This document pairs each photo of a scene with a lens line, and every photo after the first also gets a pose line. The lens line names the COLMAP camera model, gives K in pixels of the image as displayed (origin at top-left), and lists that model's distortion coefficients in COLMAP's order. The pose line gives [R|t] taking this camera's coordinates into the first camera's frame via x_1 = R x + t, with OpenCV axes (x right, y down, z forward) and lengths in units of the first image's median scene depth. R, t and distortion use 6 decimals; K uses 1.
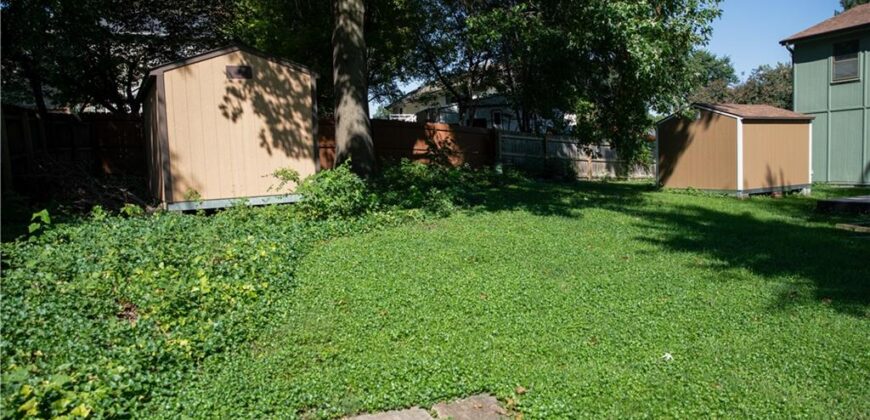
lens RADIAL K [[636.8, 0, 435.0], [0, 636.8, 210.0], [0, 0, 1]] dist [-0.108253, 0.117315]
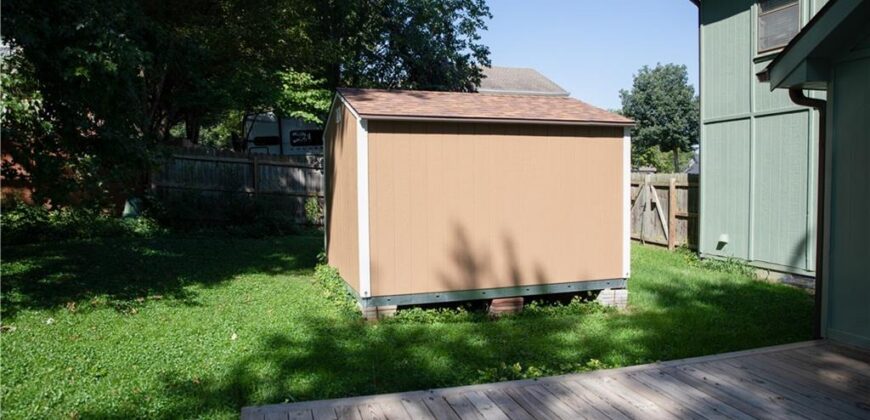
lens RADIAL K [[597.9, 0, 435.0], [0, 597.9, 210.0], [0, 0, 1]] dist [-0.108269, 0.091506]
pose [[0.978021, 0.041113, -0.204413, 0.562108], [-0.045995, 0.998757, -0.019190, -0.075733], [0.203370, 0.028170, 0.978697, 0.583443]]
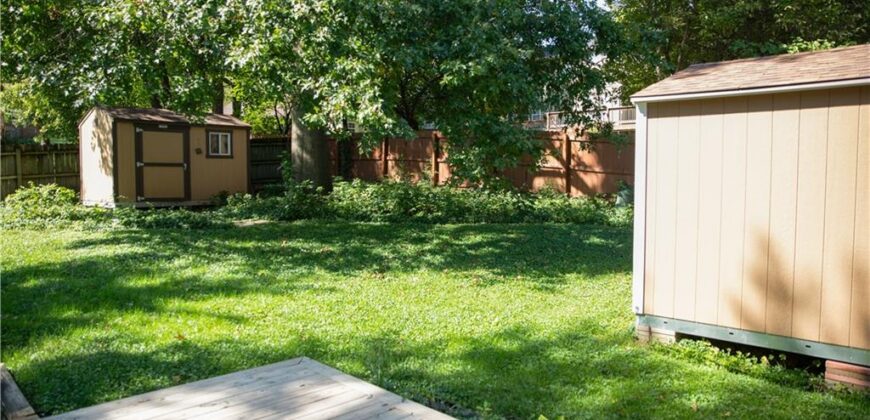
lens RADIAL K [[597.9, 0, 435.0], [0, 597.9, 210.0], [0, 0, 1]] dist [-0.108269, 0.091506]
pose [[0.270830, 0.100119, -0.957407, 0.703105], [-0.084990, 0.993180, 0.079818, -0.095350], [0.958868, 0.059753, 0.277492, 0.737530]]
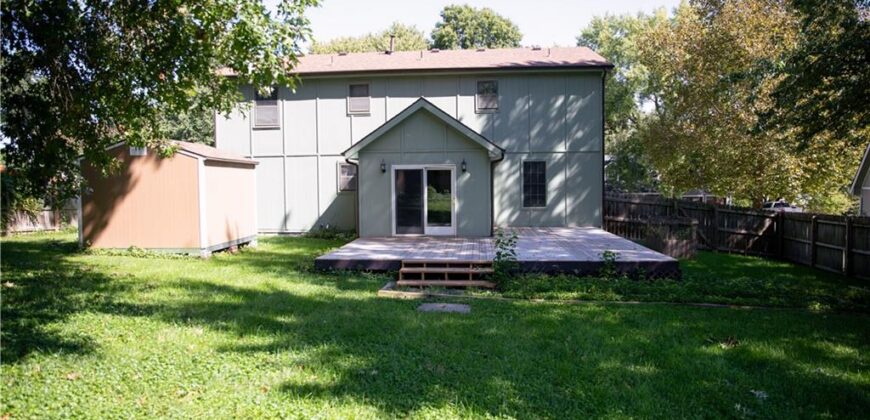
lens RADIAL K [[618.4, 0, 435.0], [0, 618.4, 210.0], [0, 0, 1]] dist [0.010708, 0.003069]
pose [[0.535783, 0.000678, 0.844356, -0.022659], [0.050089, 0.998213, -0.032586, -0.036201], [-0.842869, 0.059752, 0.534791, 0.295015]]
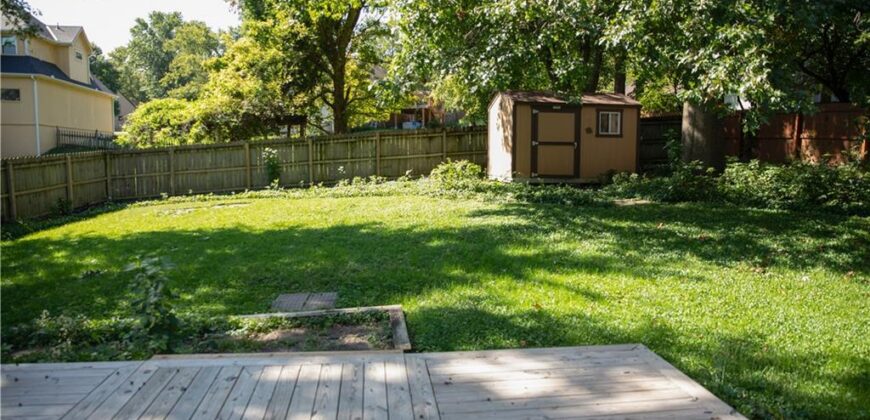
lens RADIAL K [[597.9, 0, 435.0], [0, 597.9, 210.0], [0, 0, 1]] dist [-0.108269, 0.091506]
pose [[-0.373926, 0.130578, -0.918220, 0.699486], [-0.056517, 0.984991, 0.163088, -0.097146], [0.925735, 0.112878, -0.360934, 0.759535]]
